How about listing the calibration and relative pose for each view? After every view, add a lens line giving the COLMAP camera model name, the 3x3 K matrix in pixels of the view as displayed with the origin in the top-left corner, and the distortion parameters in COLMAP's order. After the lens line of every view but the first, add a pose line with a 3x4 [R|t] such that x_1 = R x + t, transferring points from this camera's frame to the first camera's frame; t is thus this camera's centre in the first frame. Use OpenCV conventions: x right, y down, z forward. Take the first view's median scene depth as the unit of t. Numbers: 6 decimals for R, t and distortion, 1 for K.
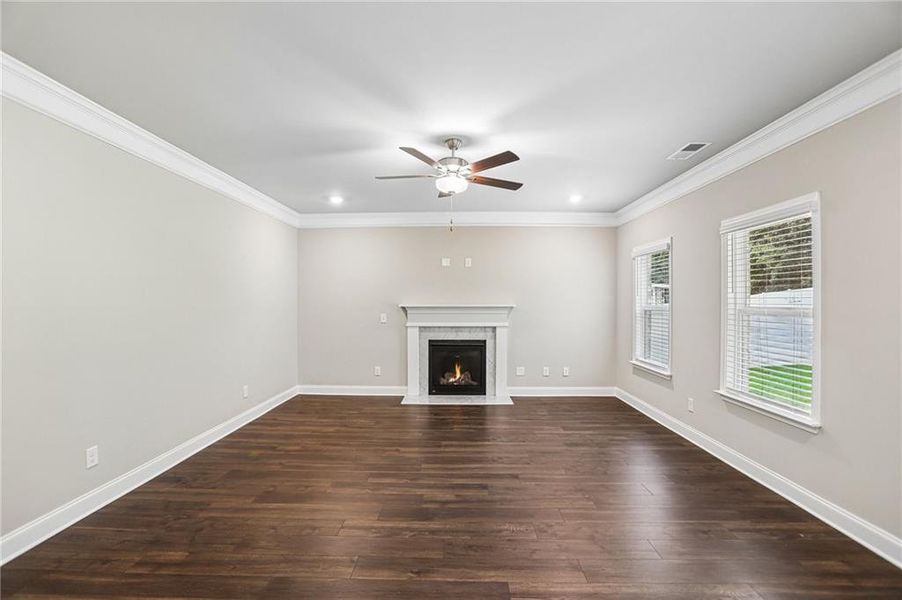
lens RADIAL K [[415.8, 0, 451.0], [0, 415.8, 300.0], [0, 0, 1]] dist [-0.073252, 0.029680]
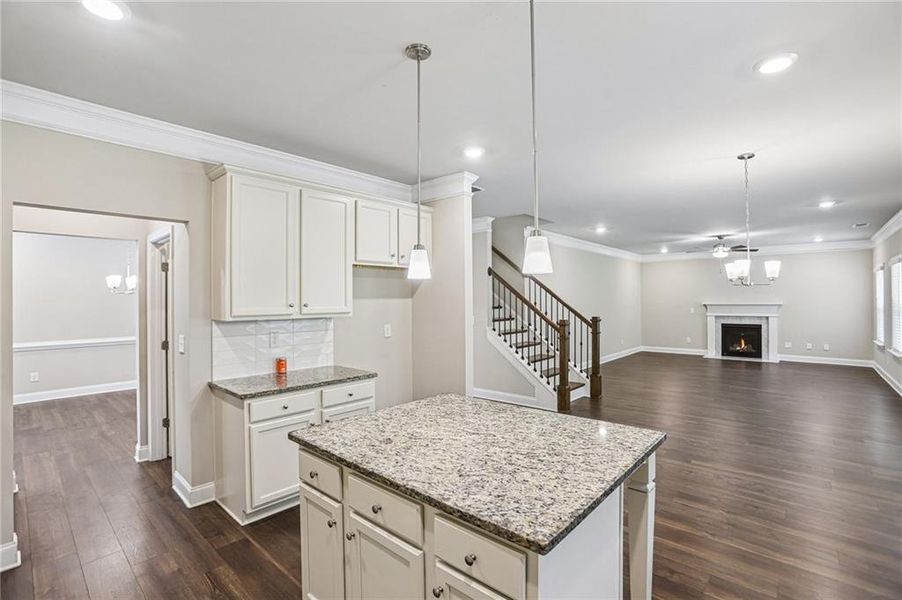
lens RADIAL K [[410.8, 0, 449.9], [0, 410.8, 295.4], [0, 0, 1]] dist [-0.068602, 0.024511]
pose [[0.758614, -0.012220, -0.651426, 0.174171], [0.009246, 0.999925, -0.007990, -0.017946], [0.651475, 0.000038, 0.758670, -0.993319]]
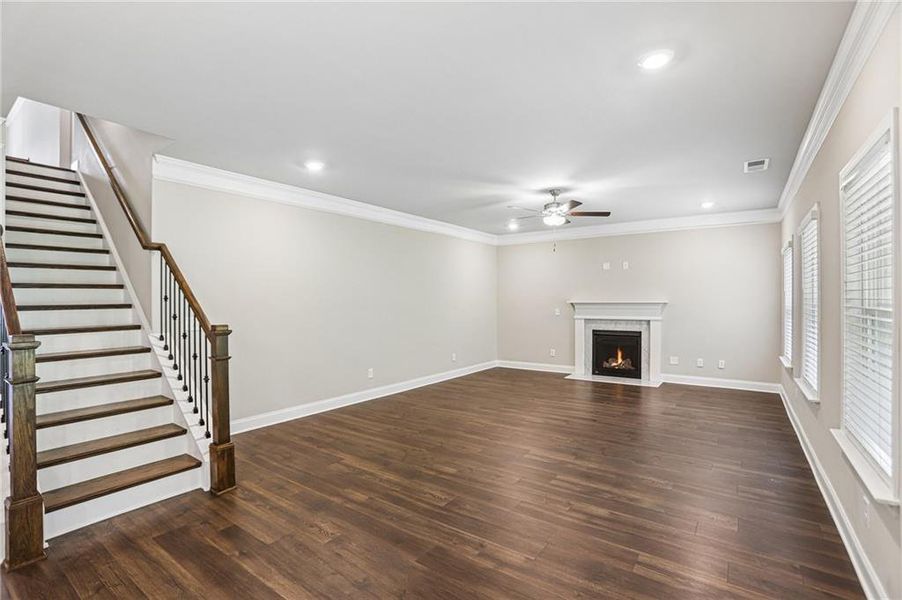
lens RADIAL K [[415.8, 0, 451.0], [0, 415.8, 300.0], [0, 0, 1]] dist [-0.073252, 0.029680]
pose [[0.826911, -0.005088, -0.562309, 0.288296], [0.007701, 0.999968, 0.002277, 0.001722], [0.562280, -0.006213, 0.826924, -0.243012]]
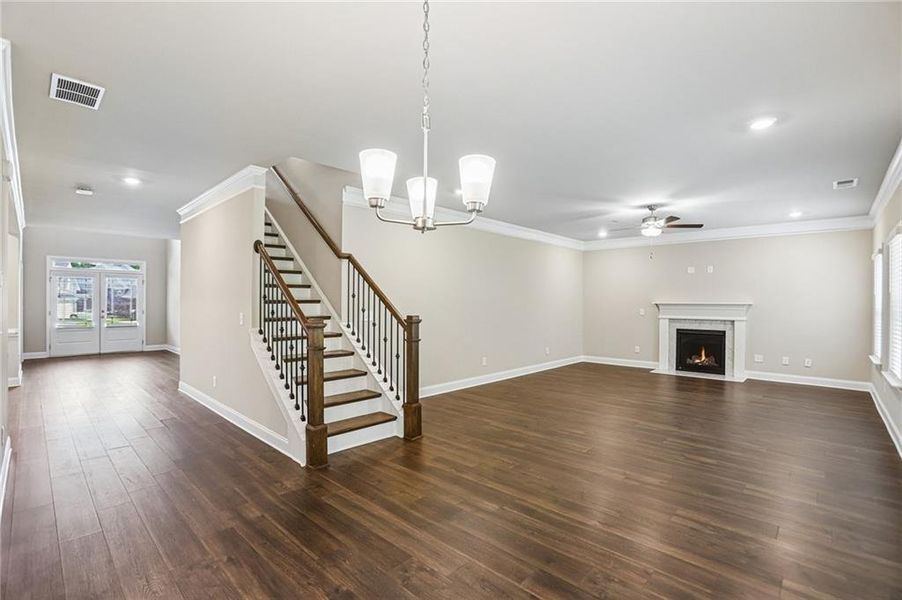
lens RADIAL K [[415.8, 0, 451.0], [0, 415.8, 300.0], [0, 0, 1]] dist [-0.073252, 0.029680]
pose [[0.743370, 0.002326, -0.668877, 0.283621], [-0.001816, 0.999997, 0.001460, 0.003539], [0.668878, 0.000129, 0.743372, -0.454223]]
